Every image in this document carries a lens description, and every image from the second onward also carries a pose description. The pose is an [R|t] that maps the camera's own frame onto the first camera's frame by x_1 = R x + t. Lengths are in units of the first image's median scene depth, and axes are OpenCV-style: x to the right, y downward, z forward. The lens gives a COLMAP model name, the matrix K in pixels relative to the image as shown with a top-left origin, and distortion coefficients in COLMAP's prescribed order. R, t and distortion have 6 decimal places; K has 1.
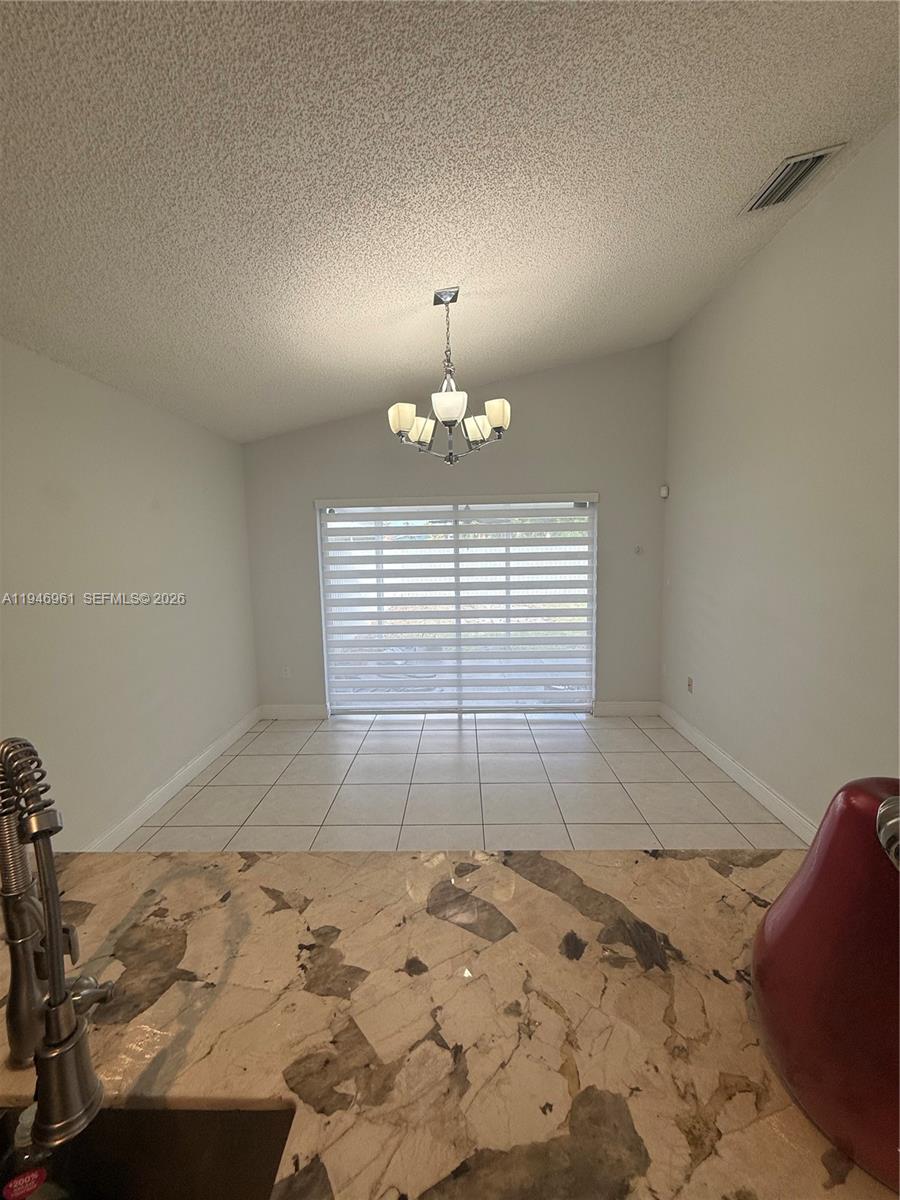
lens RADIAL K [[484.1, 0, 450.0], [0, 484.1, 600.0], [0, 0, 1]] dist [0.000765, 0.000008]
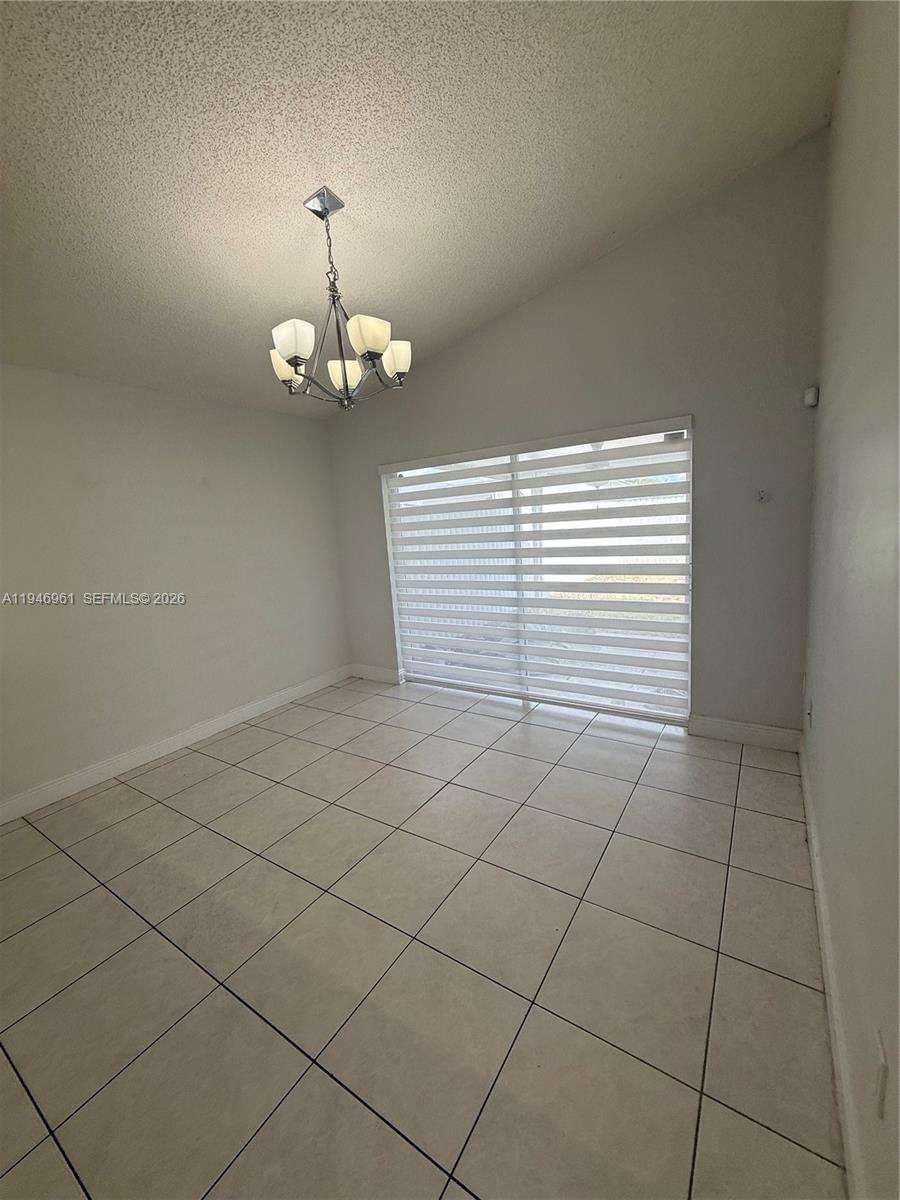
lens RADIAL K [[484.1, 0, 450.0], [0, 484.1, 600.0], [0, 0, 1]] dist [0.000765, 0.000008]
pose [[0.842275, 0.049046, -0.536813, 0.376421], [-0.013684, 0.997477, 0.069663, -0.003829], [0.538875, -0.051330, 0.840820, 0.214496]]
